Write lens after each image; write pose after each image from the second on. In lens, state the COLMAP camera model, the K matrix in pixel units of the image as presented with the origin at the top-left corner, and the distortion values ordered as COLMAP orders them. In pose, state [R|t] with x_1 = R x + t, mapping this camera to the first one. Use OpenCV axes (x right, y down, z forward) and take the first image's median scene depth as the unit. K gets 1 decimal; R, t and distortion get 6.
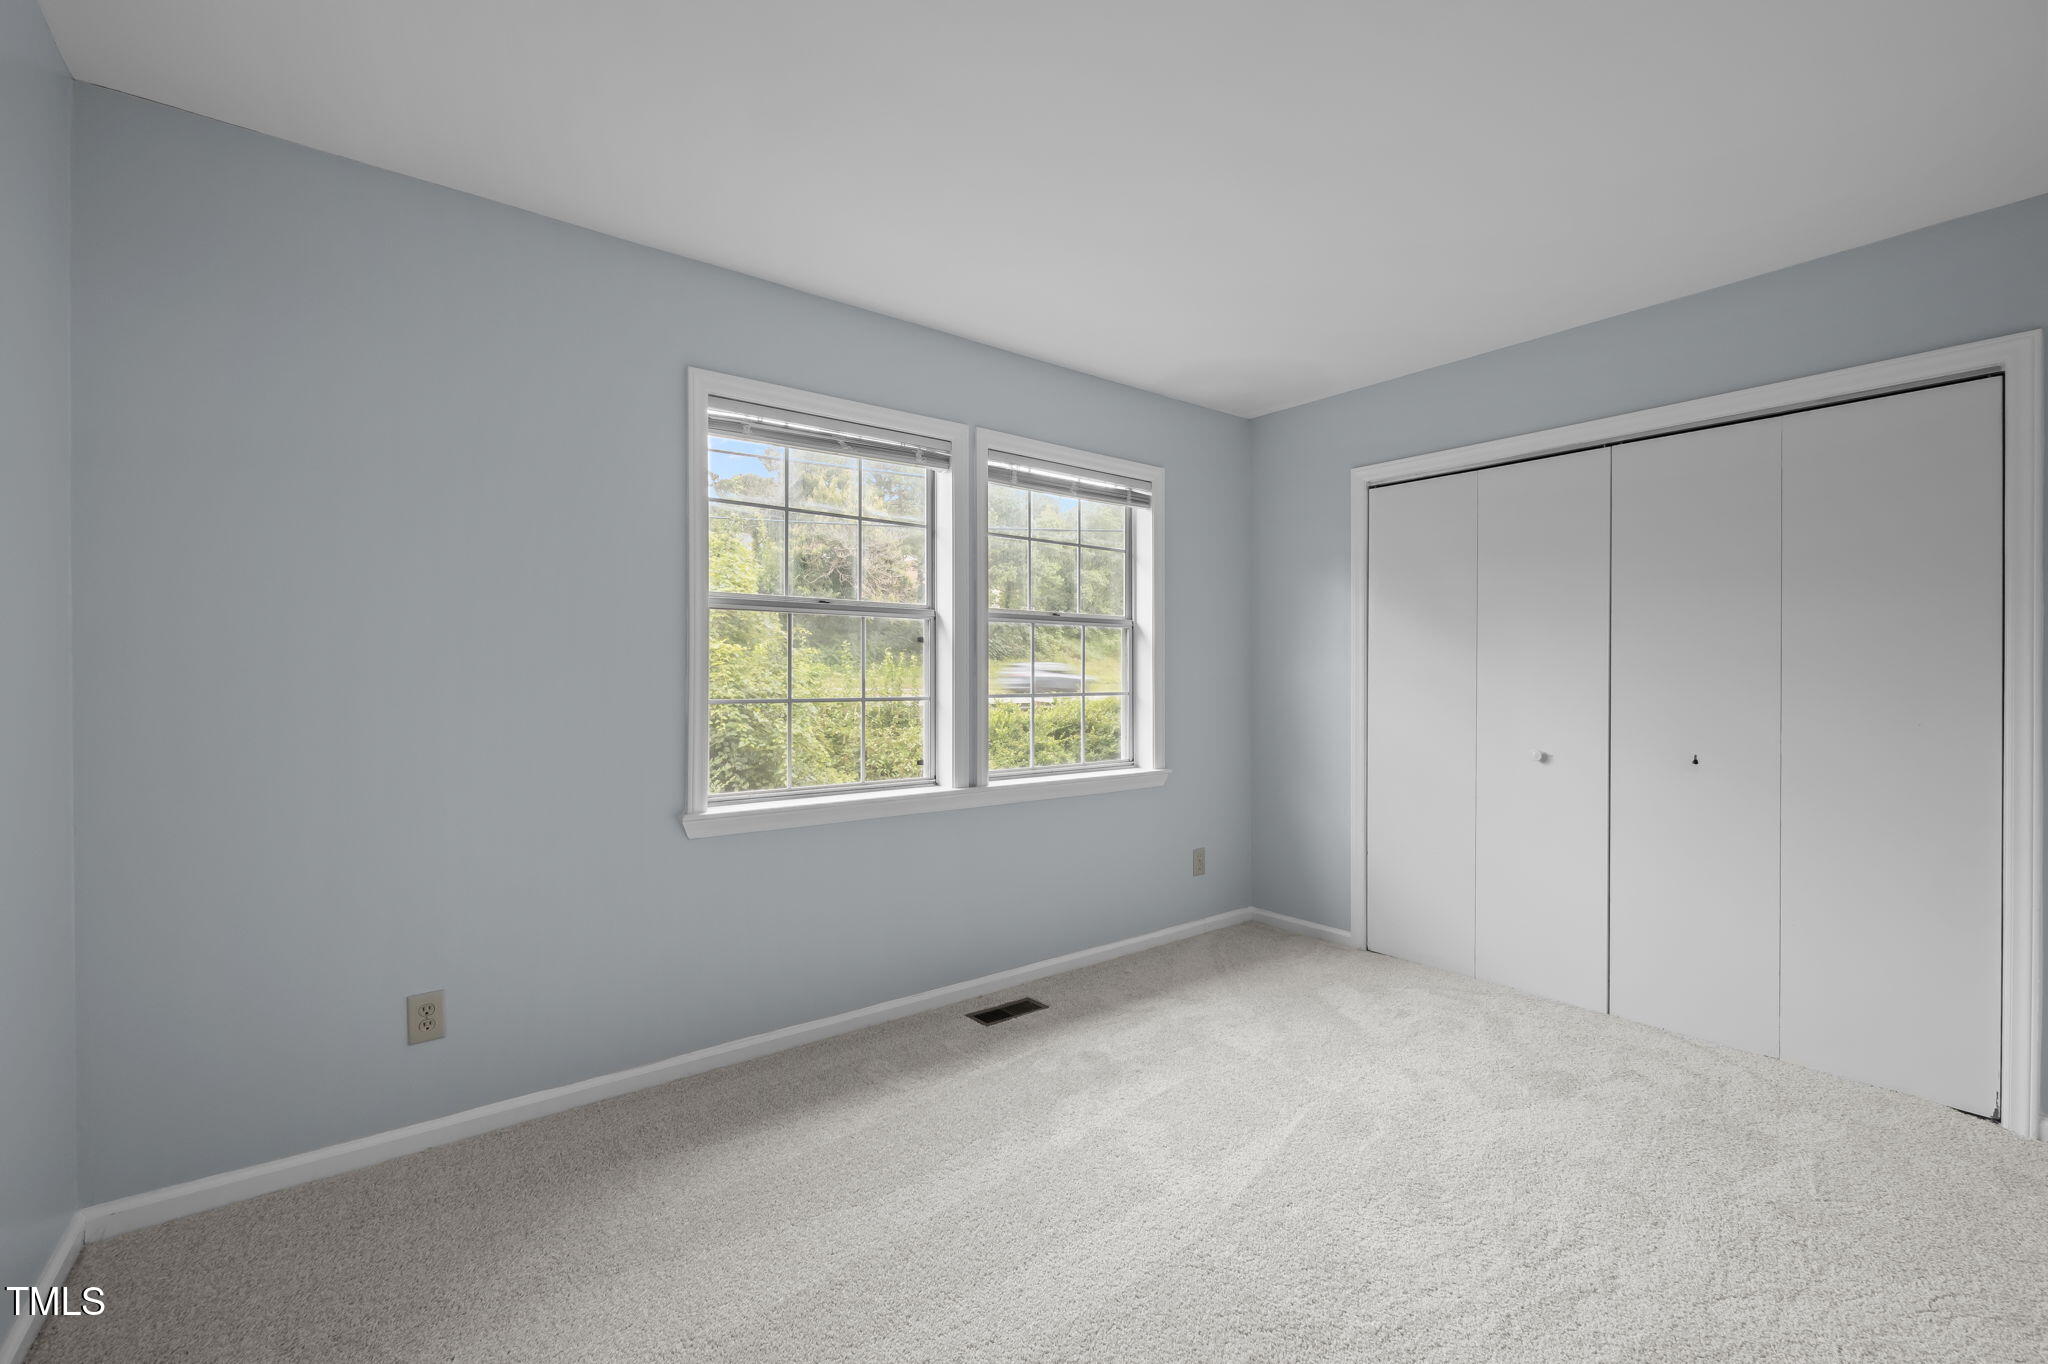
lens RADIAL K [[850.8, 0, 1012.3], [0, 850.8, 674.0], [0, 0, 1]] dist [-0.001306, -0.000235]
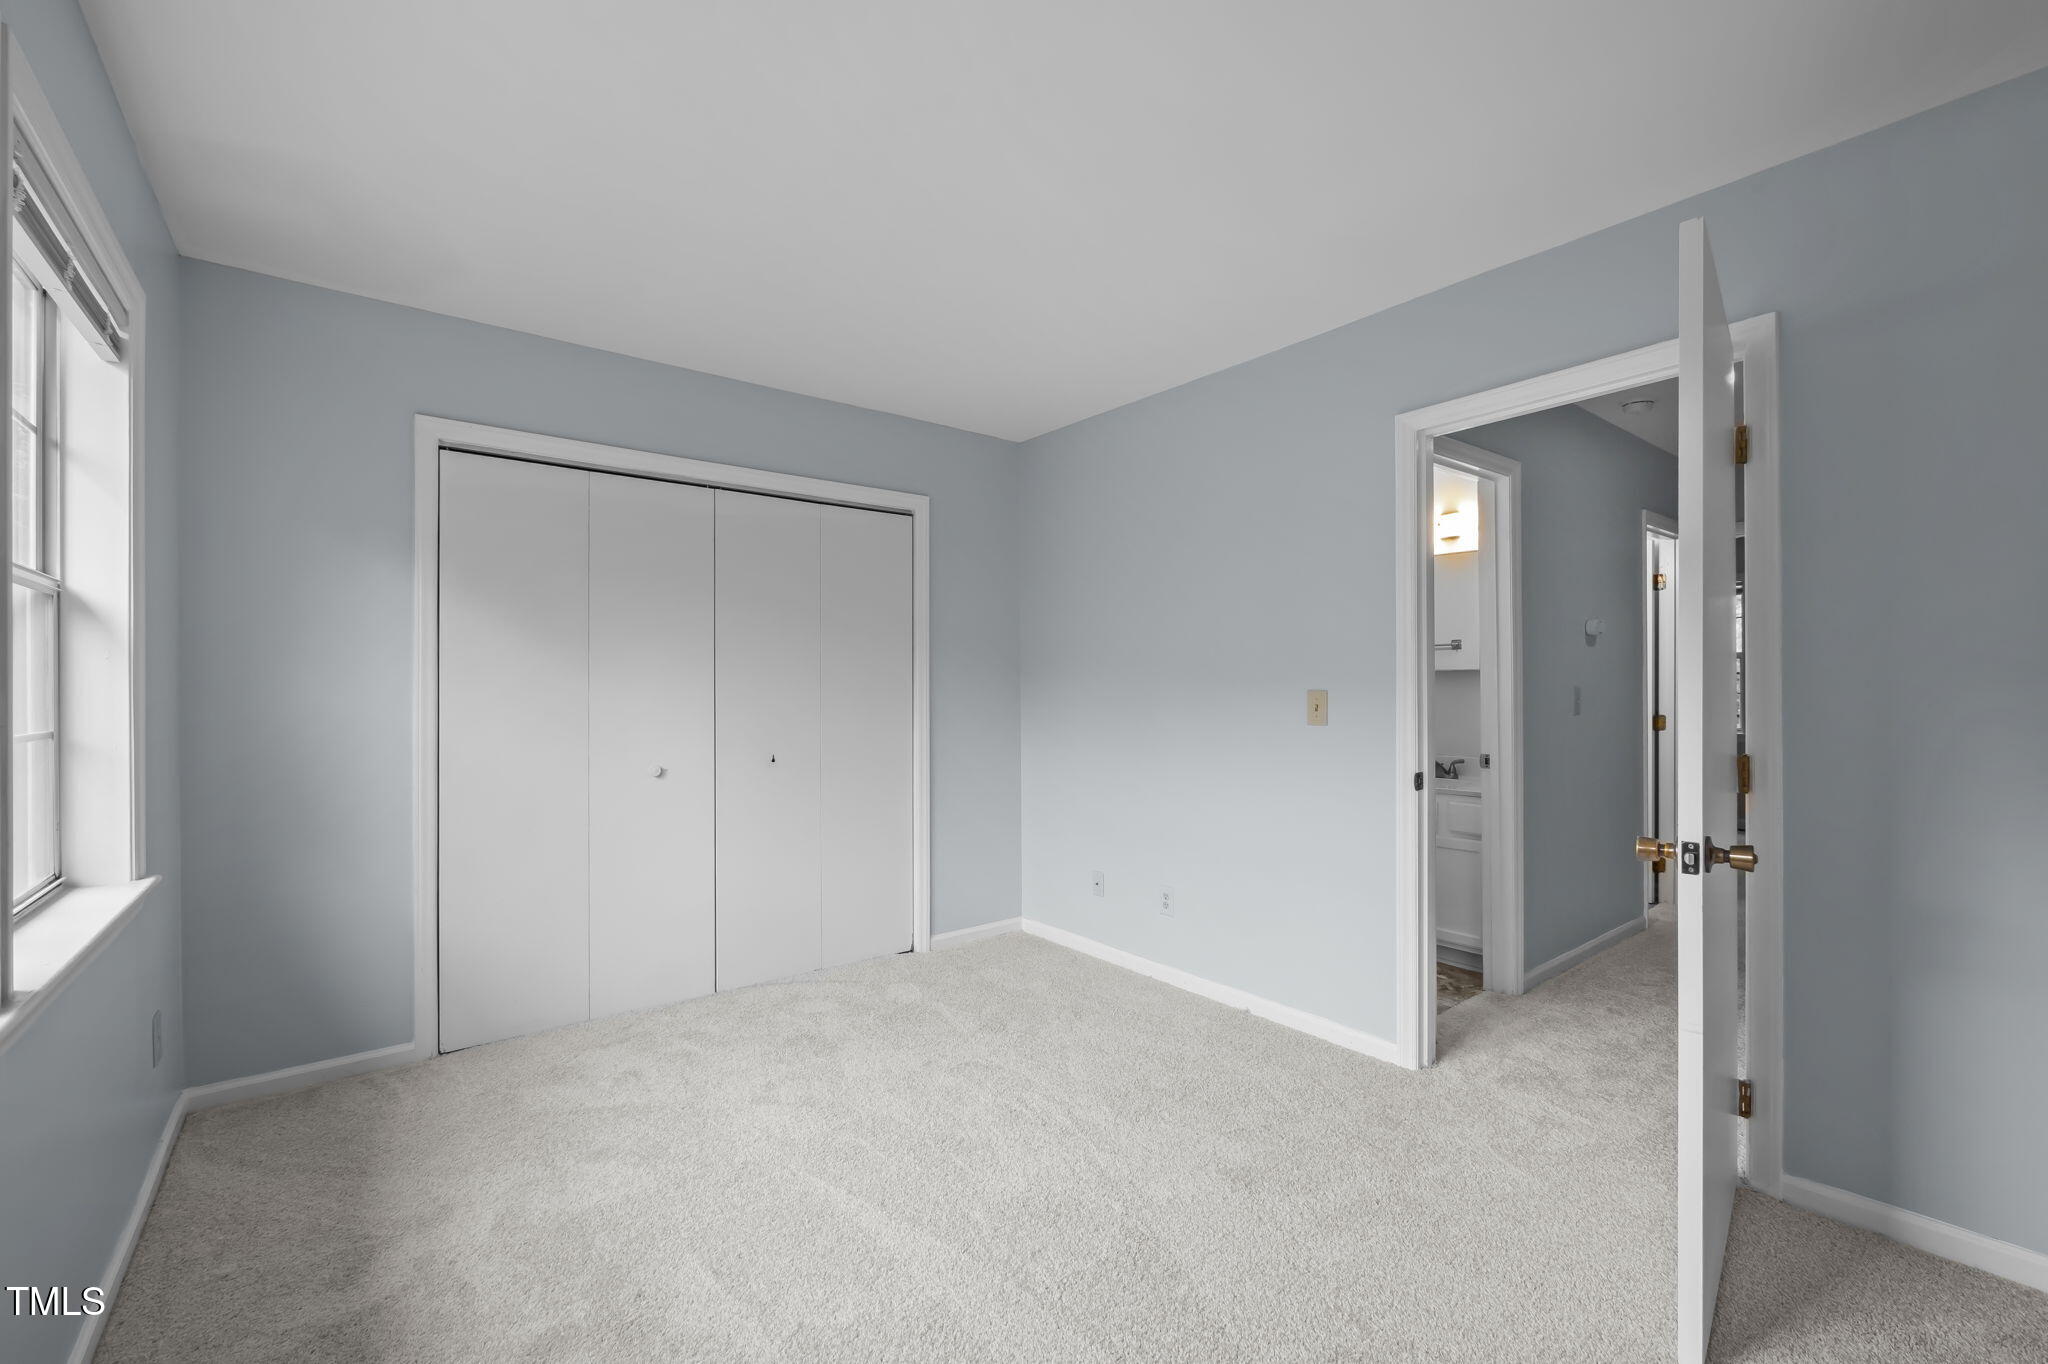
lens RADIAL K [[850.8, 0, 1012.7], [0, 850.8, 692.9], [0, 0, 1]] dist [-0.001306, -0.000235]
pose [[0.009299, -0.002011, 0.999955, -0.406861], [0.005797, 0.999981, 0.001957, 0.003082], [-0.999940, 0.005779, 0.009311, 0.574130]]
